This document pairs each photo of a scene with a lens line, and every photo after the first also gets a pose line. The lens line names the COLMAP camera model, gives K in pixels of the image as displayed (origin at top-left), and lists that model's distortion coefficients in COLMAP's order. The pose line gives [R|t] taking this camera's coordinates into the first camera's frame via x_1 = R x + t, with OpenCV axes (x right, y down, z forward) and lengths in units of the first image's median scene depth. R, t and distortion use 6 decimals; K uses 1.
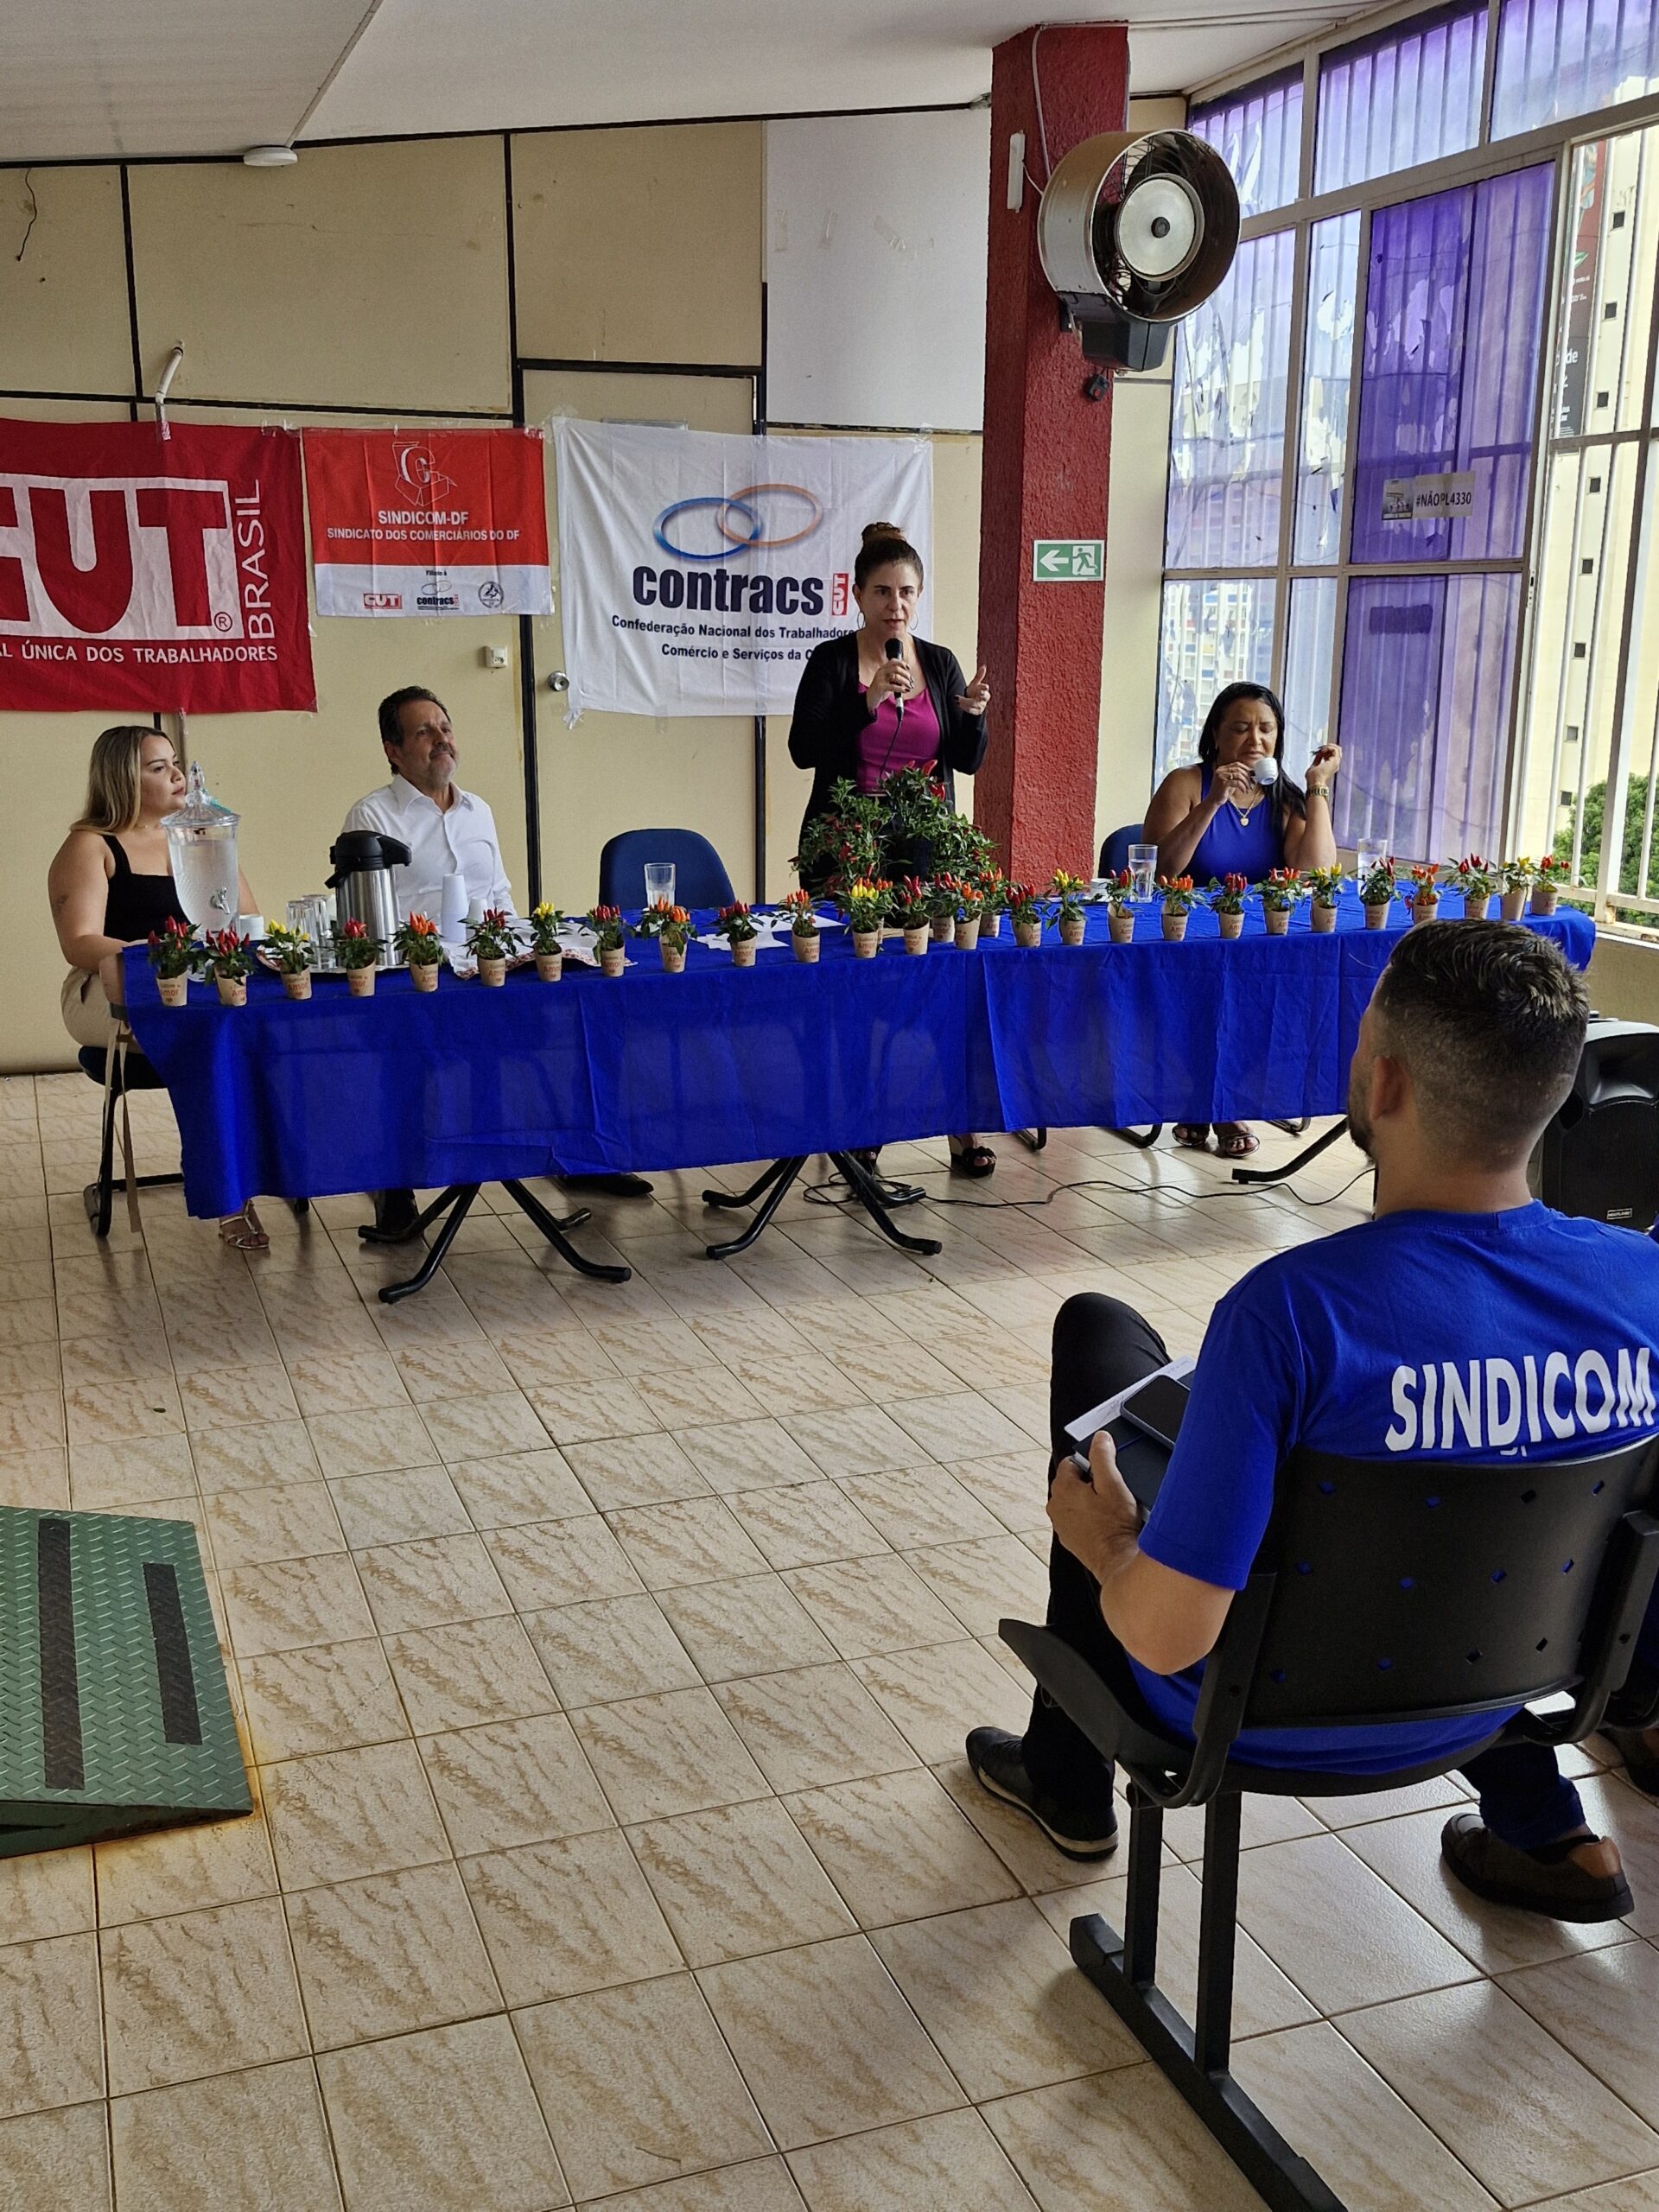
lens RADIAL K [[2201.3, 0, 874.9], [0, 2201.3, 1157.8], [0, 0, 1]] dist [0.015740, 0.000000]
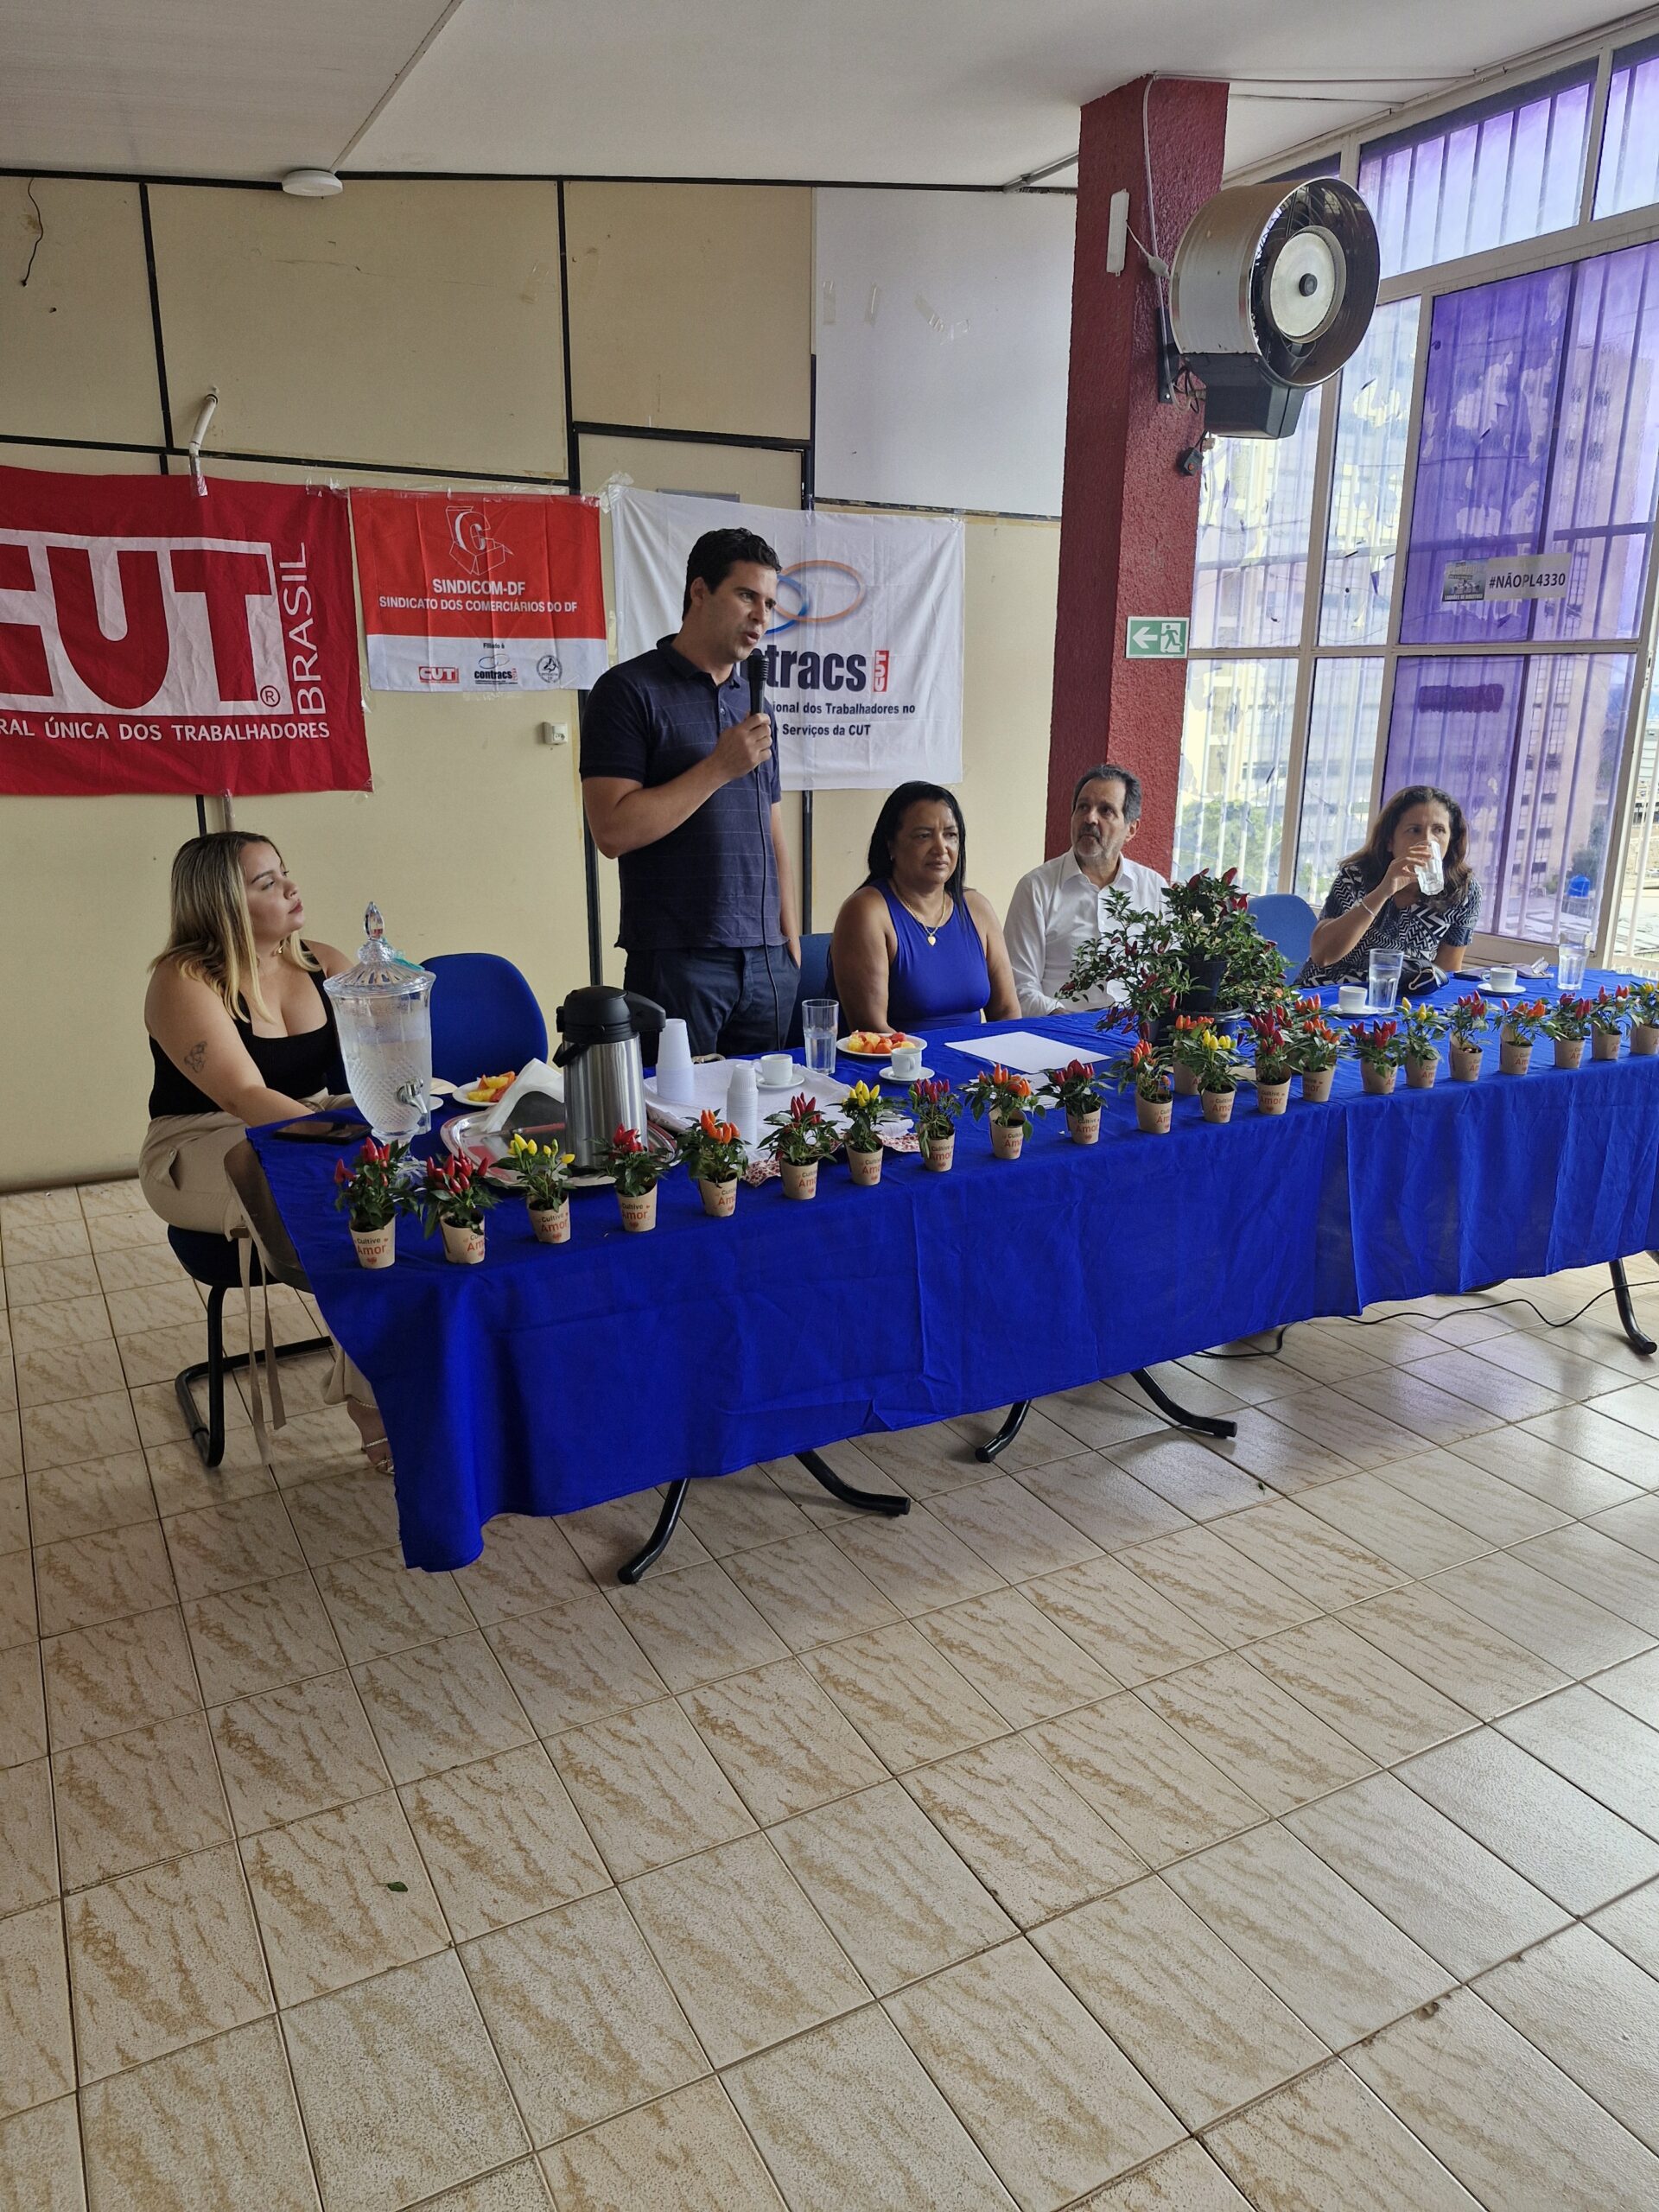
lens RADIAL K [[1566.5, 0, 877.0], [0, 1566.5, 1129.8], [0, 0, 1]] dist [0.008995, -0.019142]
pose [[0.989689, -0.033987, 0.139141, -0.140248], [0.029424, 0.998964, 0.034719, -0.075424], [-0.140177, -0.030267, 0.989664, 0.302916]]
